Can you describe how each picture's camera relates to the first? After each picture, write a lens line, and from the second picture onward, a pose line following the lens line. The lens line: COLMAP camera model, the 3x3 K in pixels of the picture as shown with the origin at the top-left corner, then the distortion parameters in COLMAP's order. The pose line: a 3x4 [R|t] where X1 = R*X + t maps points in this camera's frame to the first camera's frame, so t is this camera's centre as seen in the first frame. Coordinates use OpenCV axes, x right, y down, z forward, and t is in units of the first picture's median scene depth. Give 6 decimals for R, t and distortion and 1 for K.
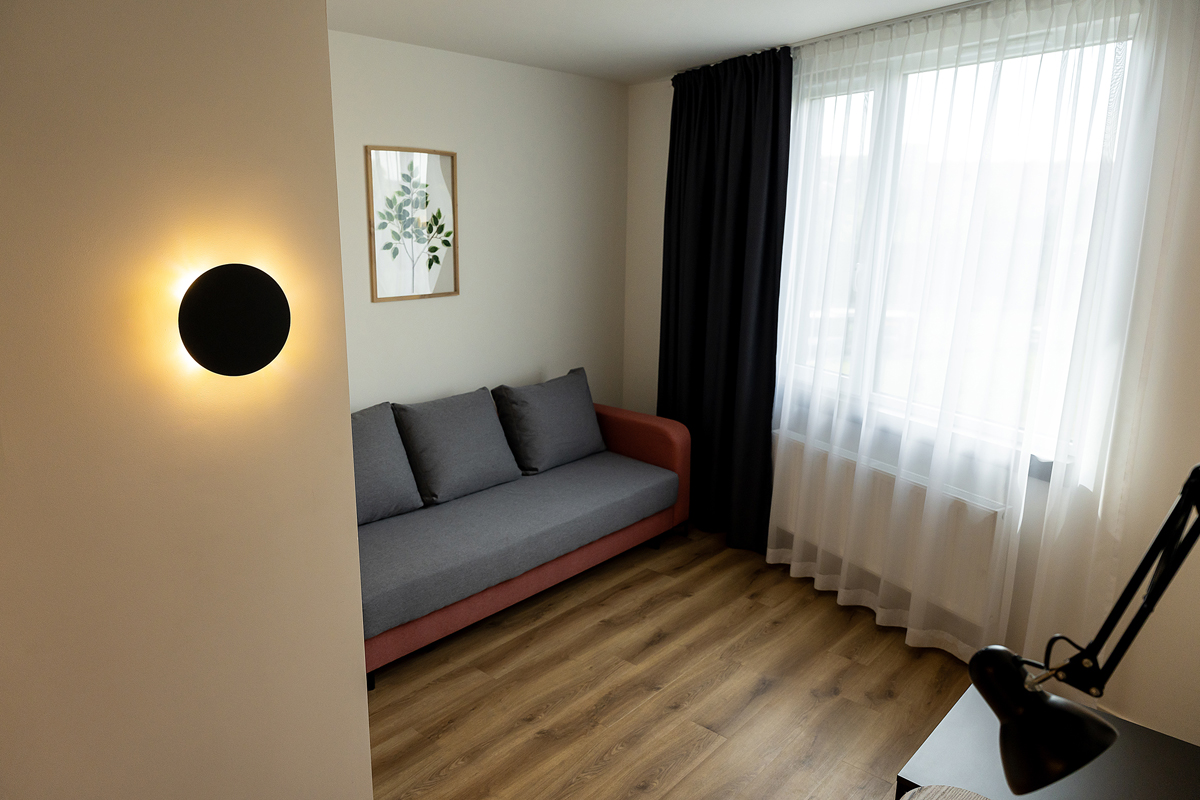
lens RADIAL K [[813.5, 0, 600.0], [0, 813.5, 400.0], [0, 0, 1]] dist [-0.004547, -0.003536]
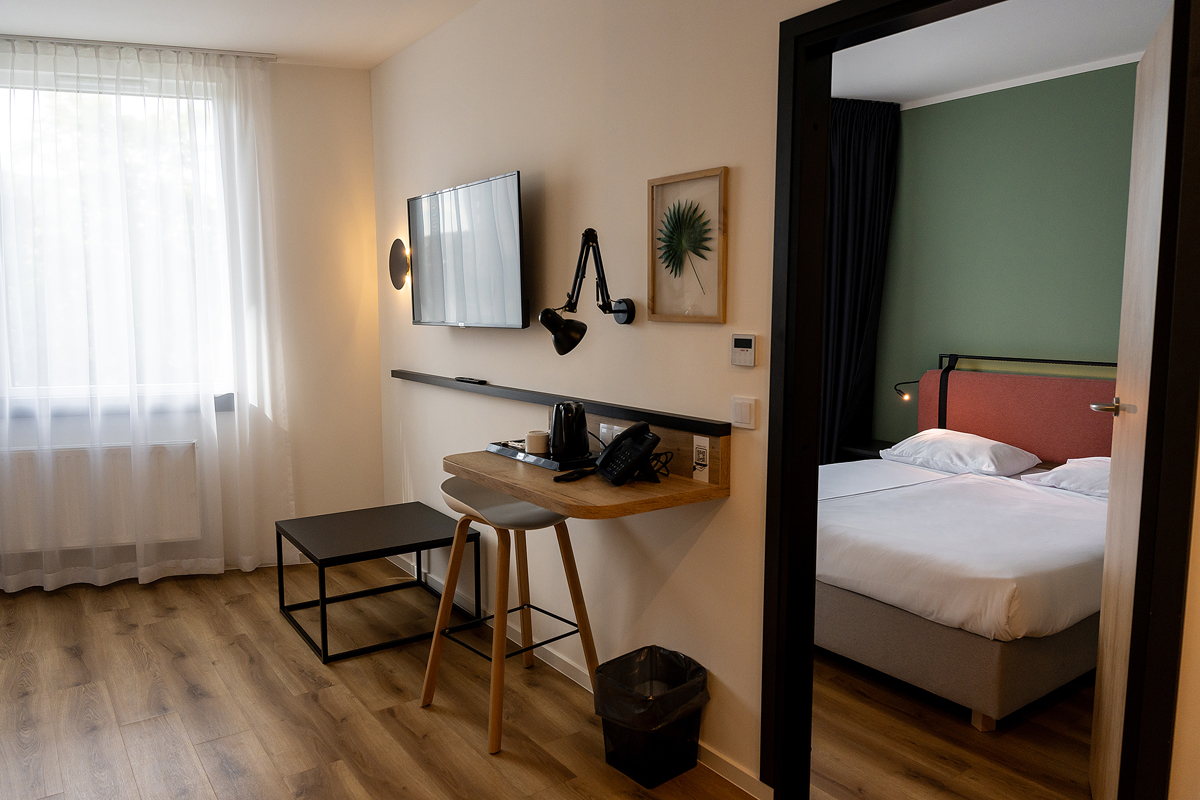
lens RADIAL K [[875.4, 0, 600.0], [0, 875.4, 400.0], [0, 0, 1]] dist [0.002563, 0.002342]
pose [[0.236818, -0.122040, 0.963858, -0.668797], [0.228160, 0.971321, 0.066927, 0.122037], [-0.944383, 0.204065, 0.257871, 0.023213]]
